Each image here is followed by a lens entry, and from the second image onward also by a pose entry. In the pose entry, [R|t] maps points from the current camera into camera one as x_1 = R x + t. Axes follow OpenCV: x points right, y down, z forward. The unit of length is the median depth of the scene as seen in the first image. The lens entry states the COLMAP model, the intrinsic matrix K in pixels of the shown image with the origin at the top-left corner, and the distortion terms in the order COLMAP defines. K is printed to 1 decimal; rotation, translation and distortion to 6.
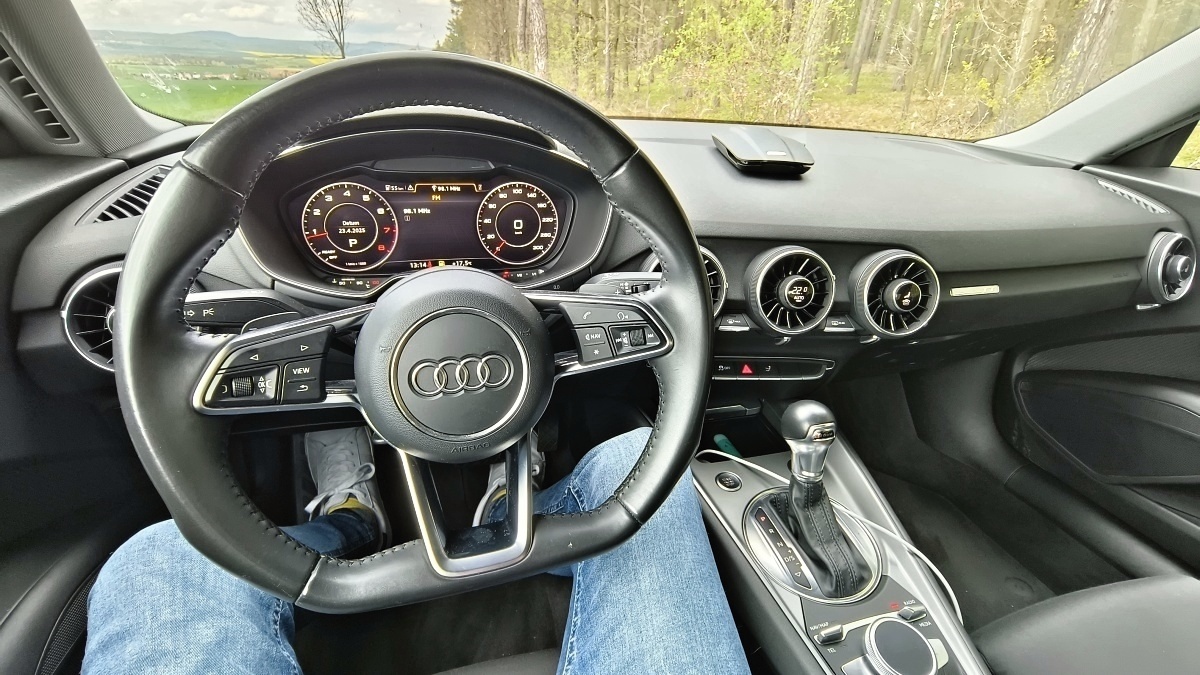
lens RADIAL K [[554.3, 0, 600.0], [0, 554.3, 337.5], [0, 0, 1]] dist [0.002200, 0.000210]
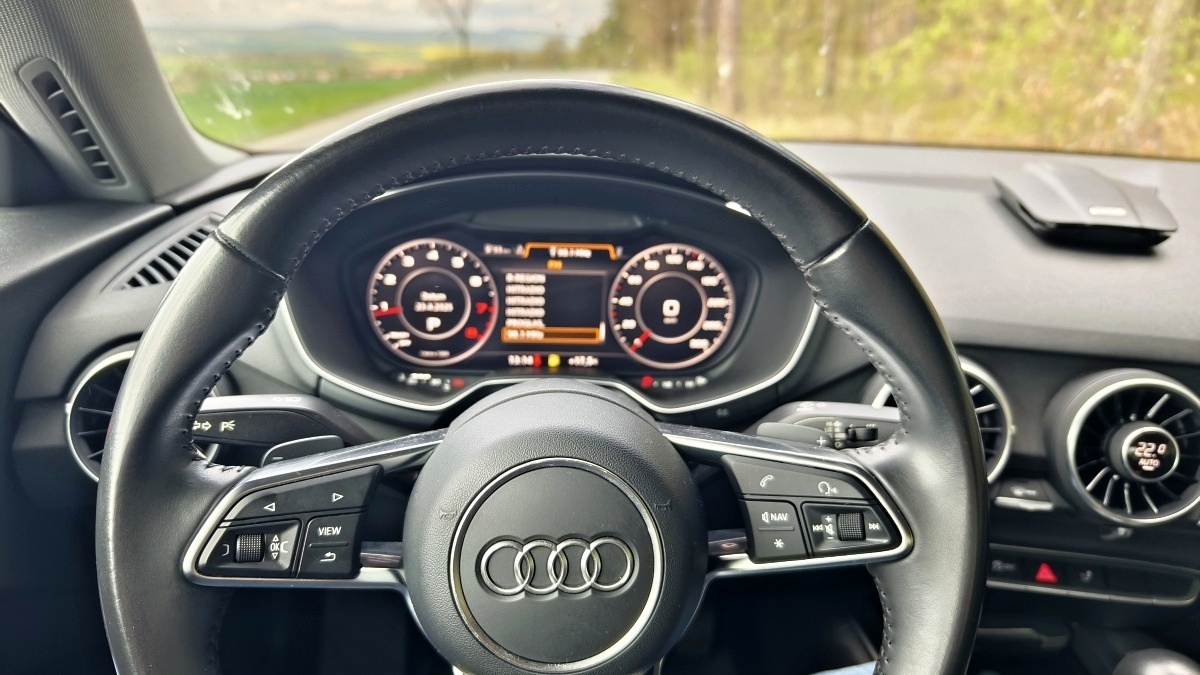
lens RADIAL K [[837.9, 0, 600.0], [0, 837.9, 337.5], [0, 0, 1]] dist [-0.020921, 0.003715]
pose [[0.971088, 0.058105, -0.231541, 0.001637], [-0.087691, 0.988941, -0.119605, -0.047495], [0.222030, 0.136451, 0.965445, 0.034760]]
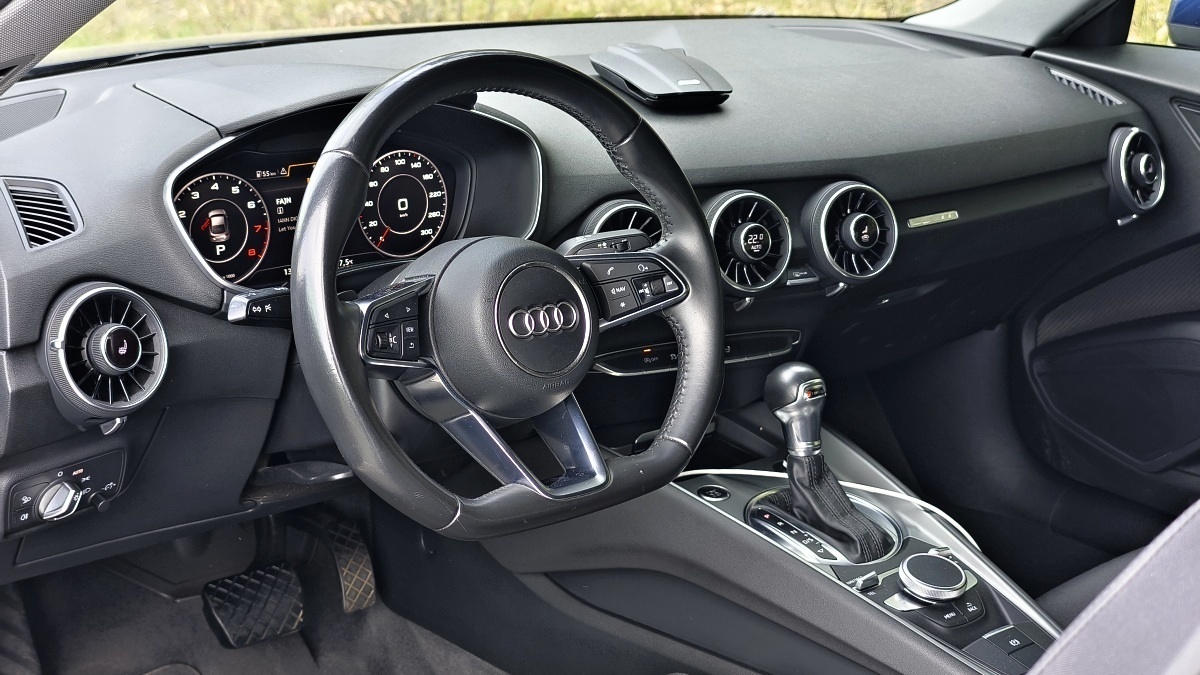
lens RADIAL K [[1780.1, 0, 600.0], [0, 1780.1, 337.5], [0, 0, 1]] dist [0.240694, -1.819897]
pose [[0.921238, -0.140774, 0.362633, -0.885442], [0.187117, 0.977652, -0.095831, 0.284000], [-0.341038, 0.156138, 0.926992, -1.457674]]
